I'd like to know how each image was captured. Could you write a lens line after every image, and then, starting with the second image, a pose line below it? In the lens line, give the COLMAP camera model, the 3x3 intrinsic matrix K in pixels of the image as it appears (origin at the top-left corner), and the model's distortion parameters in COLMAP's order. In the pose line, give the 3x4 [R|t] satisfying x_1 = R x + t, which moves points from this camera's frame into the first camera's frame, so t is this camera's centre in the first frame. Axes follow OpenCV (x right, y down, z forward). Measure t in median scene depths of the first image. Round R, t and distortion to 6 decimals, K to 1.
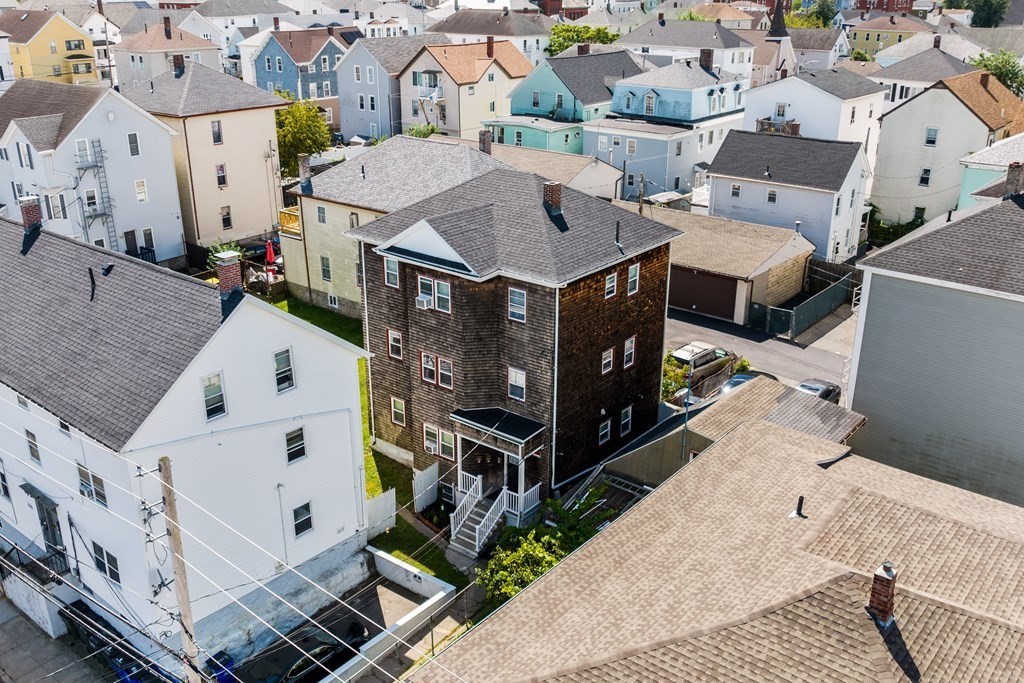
lens RADIAL K [[925.8, 0, 511.9], [0, 925.8, 343.6], [0, 0, 1]] dist [-0.010538, -0.009939]
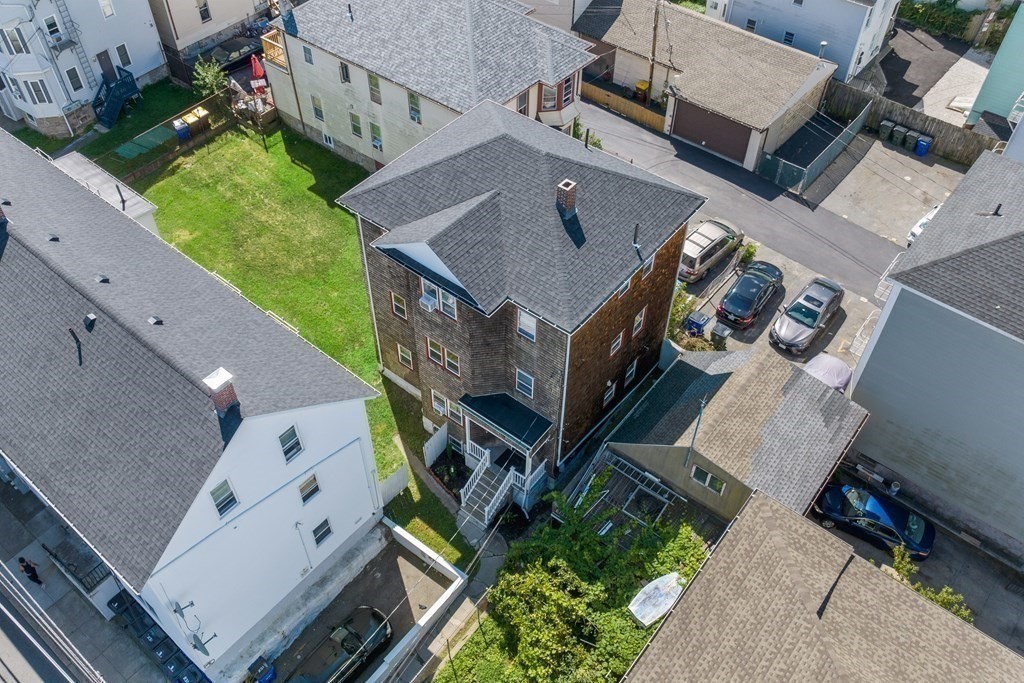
lens RADIAL K [[855.3, 0, 512.6], [0, 855.3, 338.6], [0, 0, 1]] dist [-0.025272, 0.022769]
pose [[0.999977, 0.000260, 0.006733, -0.013039], [-0.003017, 0.910793, 0.412852, -0.353165], [-0.006025, -0.412863, 0.910773, 0.172033]]
